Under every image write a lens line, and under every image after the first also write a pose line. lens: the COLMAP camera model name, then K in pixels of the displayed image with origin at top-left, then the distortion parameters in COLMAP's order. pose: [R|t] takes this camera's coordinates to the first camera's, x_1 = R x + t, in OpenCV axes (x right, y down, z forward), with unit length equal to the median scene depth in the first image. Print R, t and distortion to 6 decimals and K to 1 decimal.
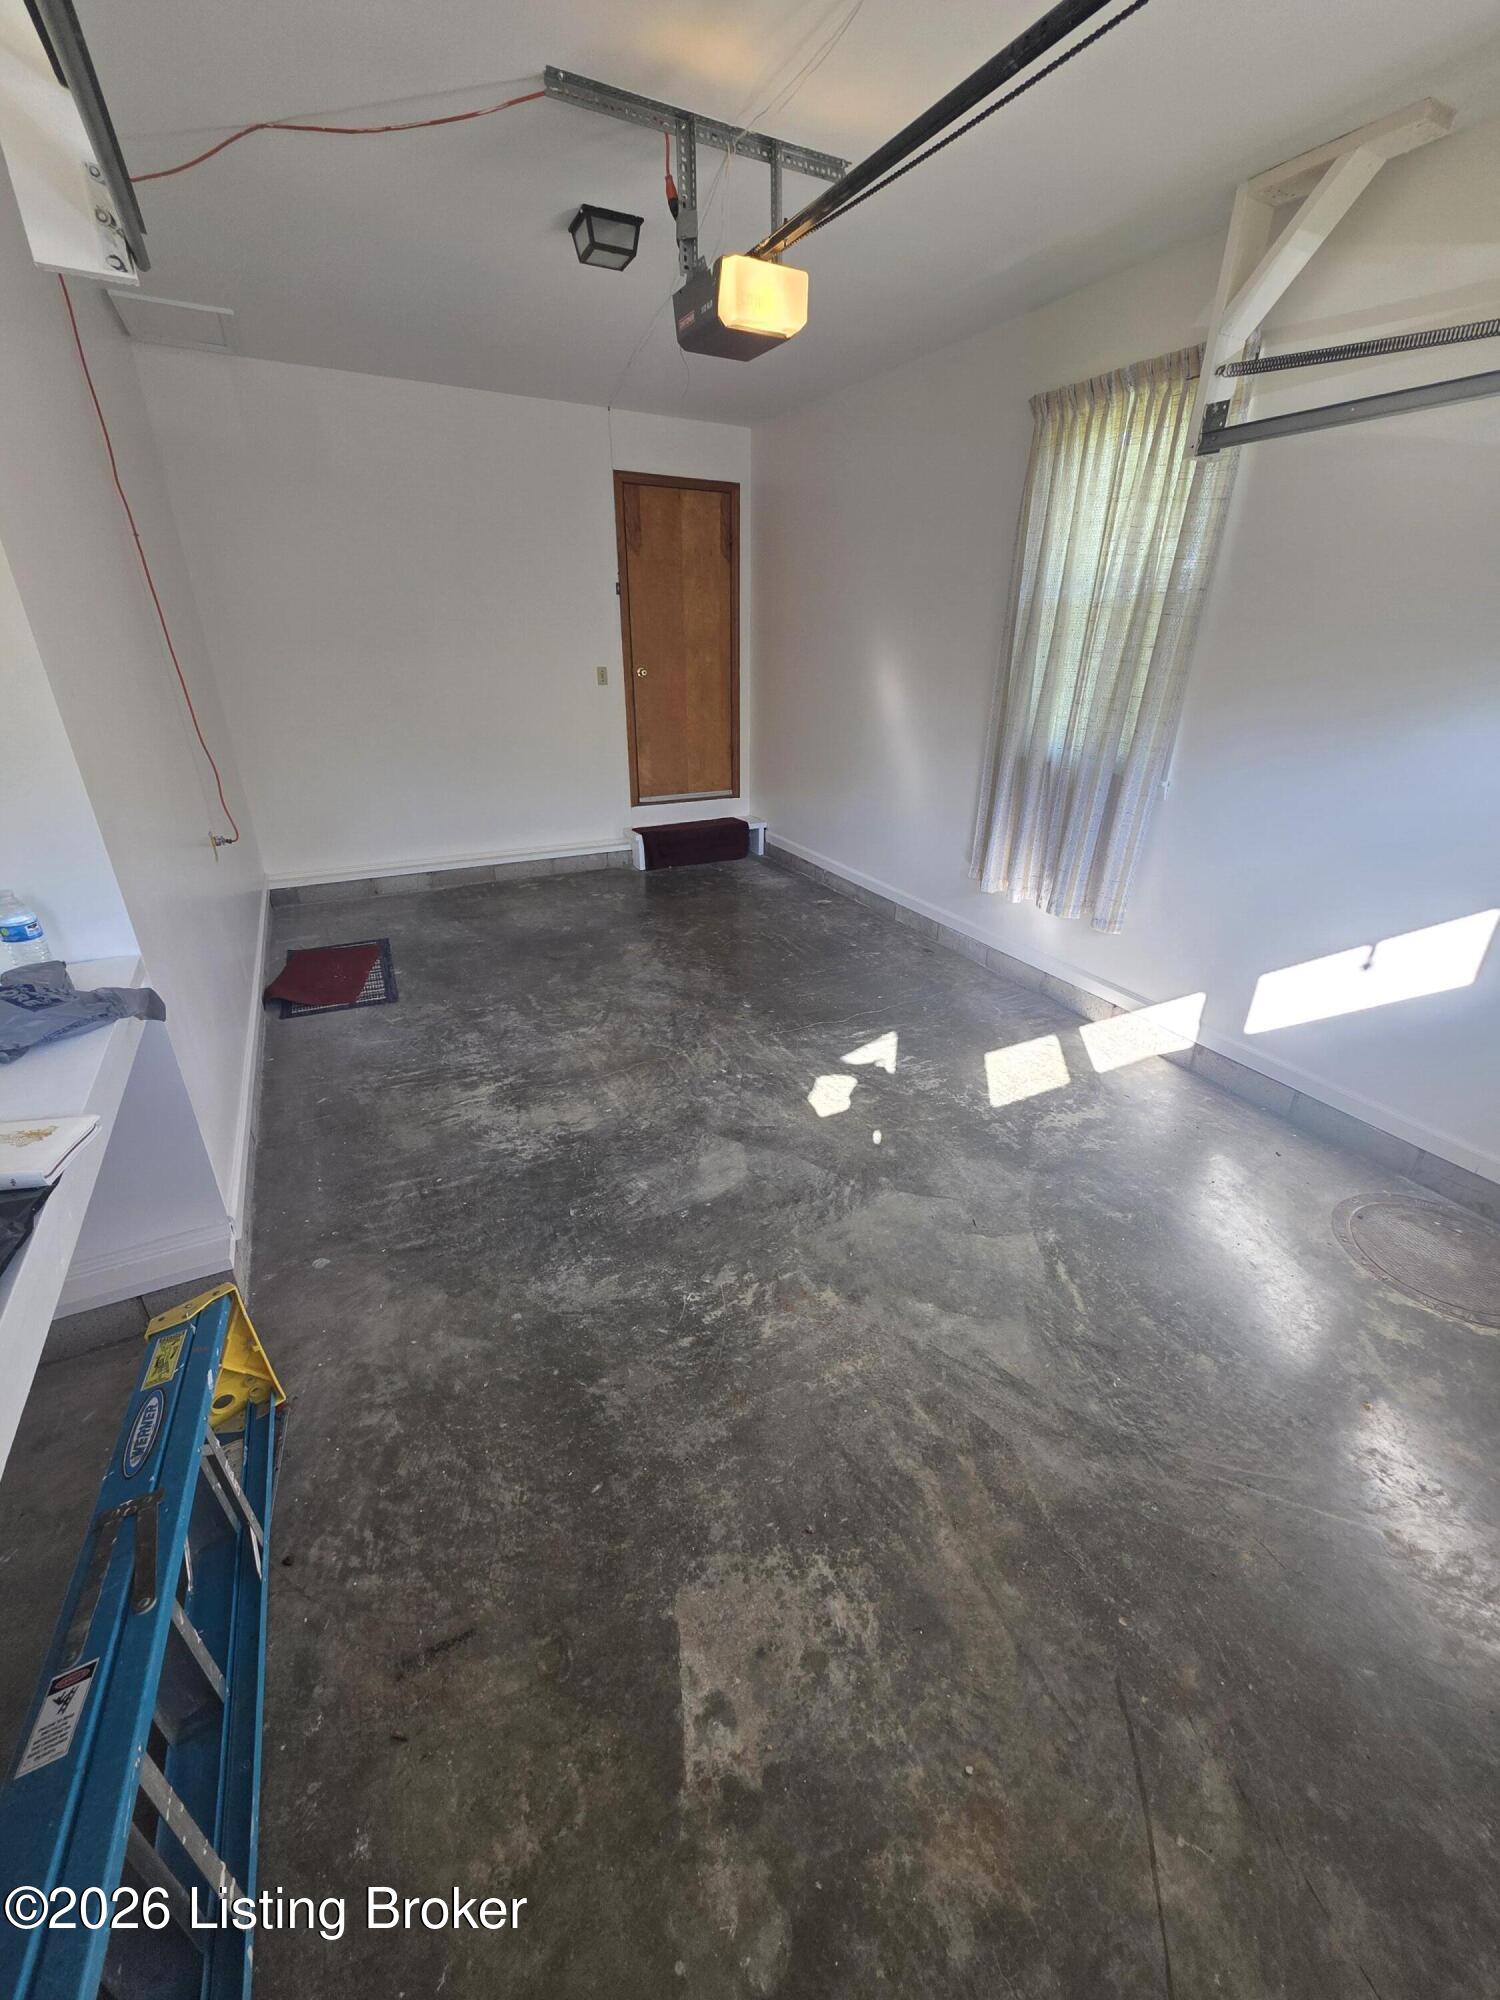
lens RADIAL K [[794.3, 0, 751.2], [0, 794.3, 1011.4], [0, 0, 1]] dist [0.000725, 0.000013]
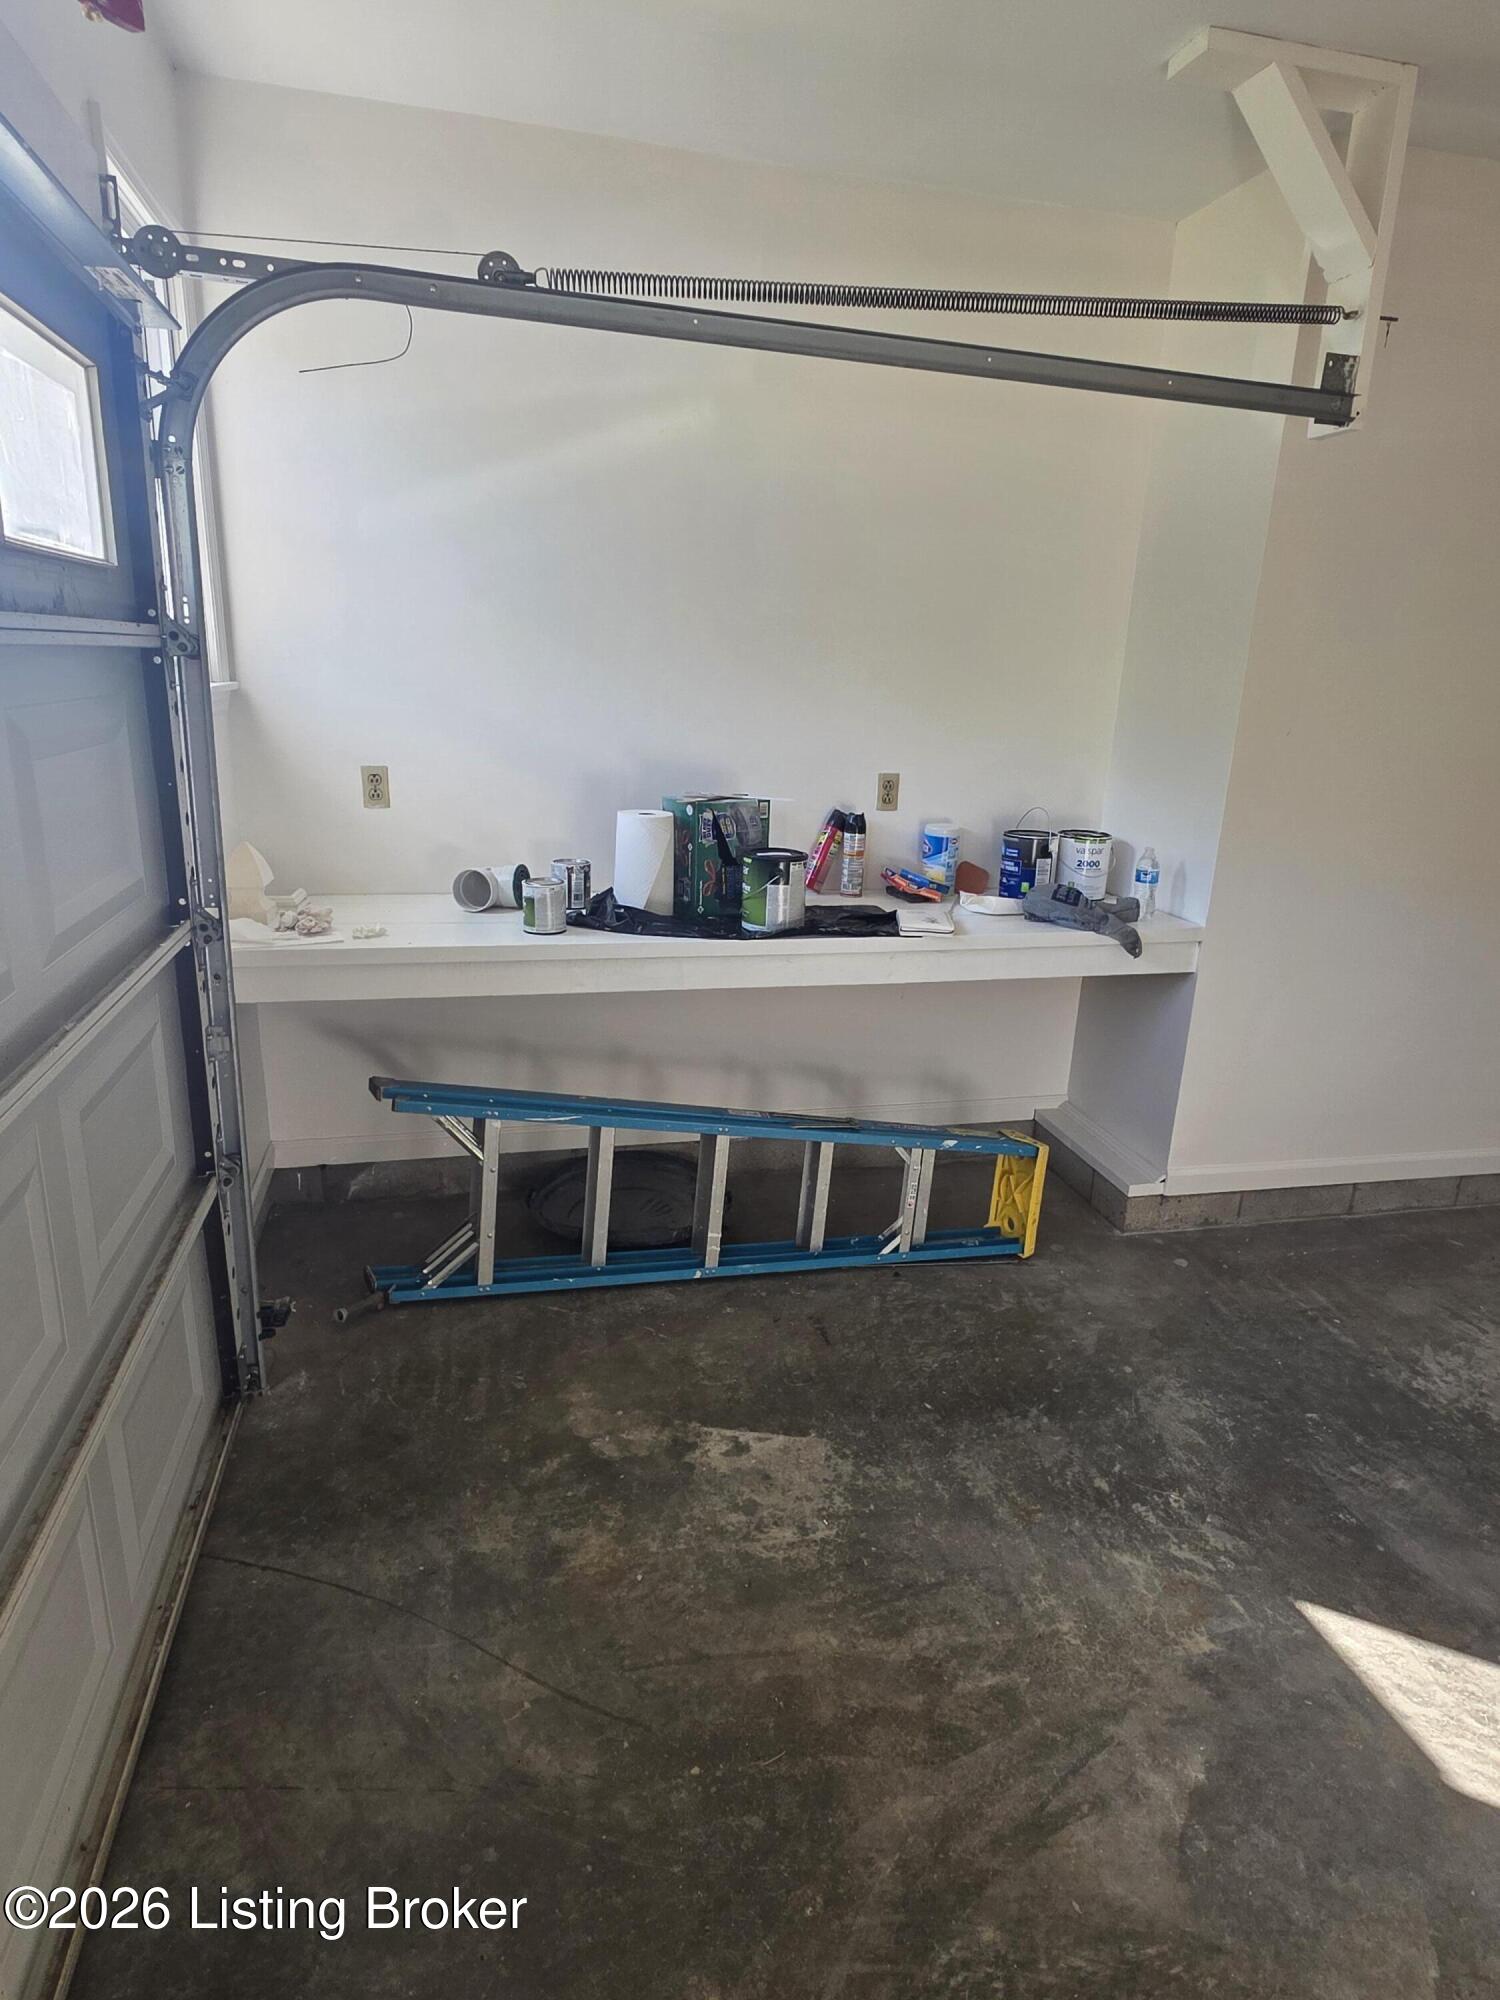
lens RADIAL K [[1072.5, 0, 743.9], [0, 1072.5, 998.1], [0, 0, 1]] dist [0.001625, -0.000030]
pose [[-0.240969, 0.266804, -0.933139, 1.226018], [-0.467689, 0.810550, 0.352527, -0.283998], [0.850412, 0.521367, -0.070536, 0.674559]]
